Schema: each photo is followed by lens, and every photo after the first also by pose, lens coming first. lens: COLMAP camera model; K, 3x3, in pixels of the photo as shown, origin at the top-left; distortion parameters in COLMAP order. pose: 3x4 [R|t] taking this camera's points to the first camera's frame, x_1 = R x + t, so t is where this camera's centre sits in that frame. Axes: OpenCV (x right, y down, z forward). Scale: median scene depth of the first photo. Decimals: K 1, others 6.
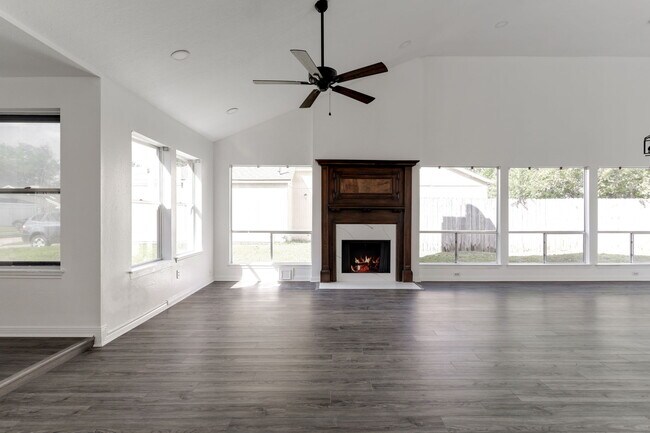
lens RADIAL K [[332.8, 0, 333.8], [0, 332.8, 216.4], [0, 0, 1]] dist [-0.004233, 0.001171]
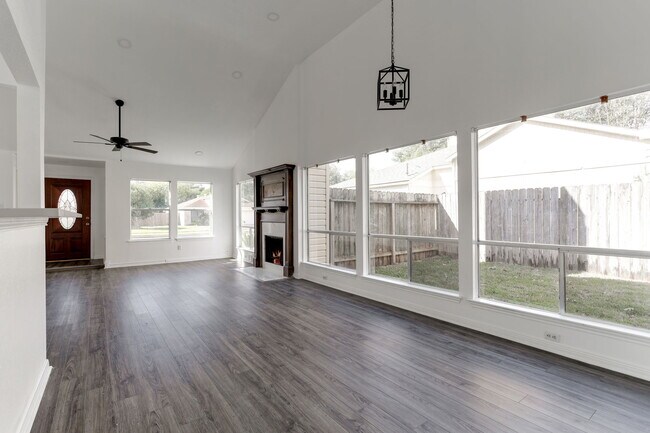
lens RADIAL K [[309.5, 0, 327.2], [0, 309.5, 216.5], [0, 0, 1]] dist [-0.001493, 0.002486]
pose [[0.585579, -0.001429, -0.810614, 1.112091], [0.003291, 0.999994, 0.000615, 0.000862], [0.810609, -0.003028, 0.585580, 0.506420]]
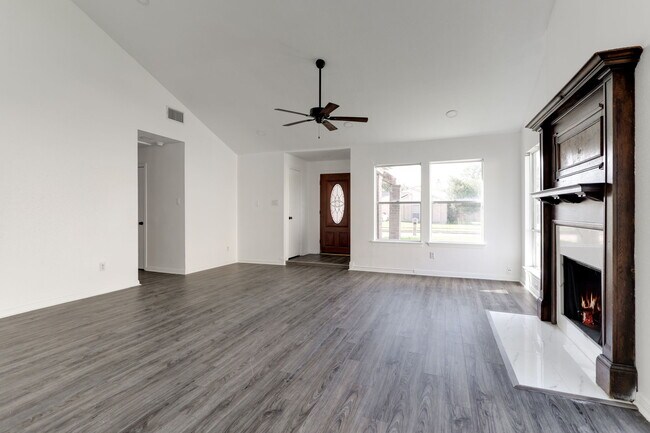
lens RADIAL K [[309.5, 0, 324.2], [0, 309.5, 211.5], [0, 0, 1]] dist [-0.001493, 0.002486]
pose [[-0.380513, -0.002411, -0.924772, 0.648849], [-0.004084, 0.999991, -0.000926, 0.001522], [0.924766, 0.003425, -0.380520, 0.831834]]
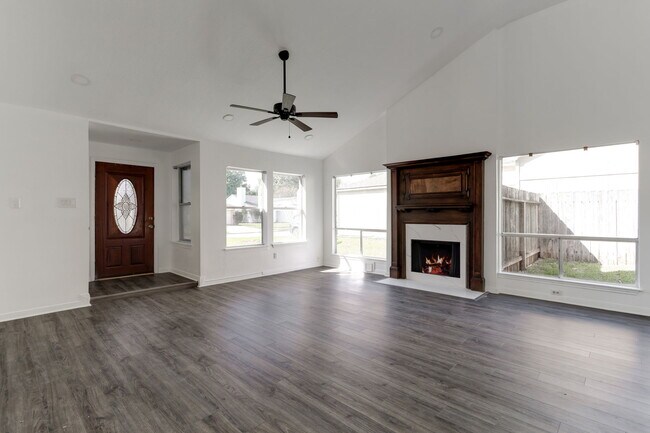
lens RADIAL K [[309.5, 0, 325.3], [0, 309.5, 214.4], [0, 0, 1]] dist [-0.001493, 0.002486]
pose [[0.714766, -0.005854, -0.699340, 0.502925], [0.000896, 0.999972, -0.007454, 0.000600], [0.699364, 0.004701, 0.714751, 0.131816]]
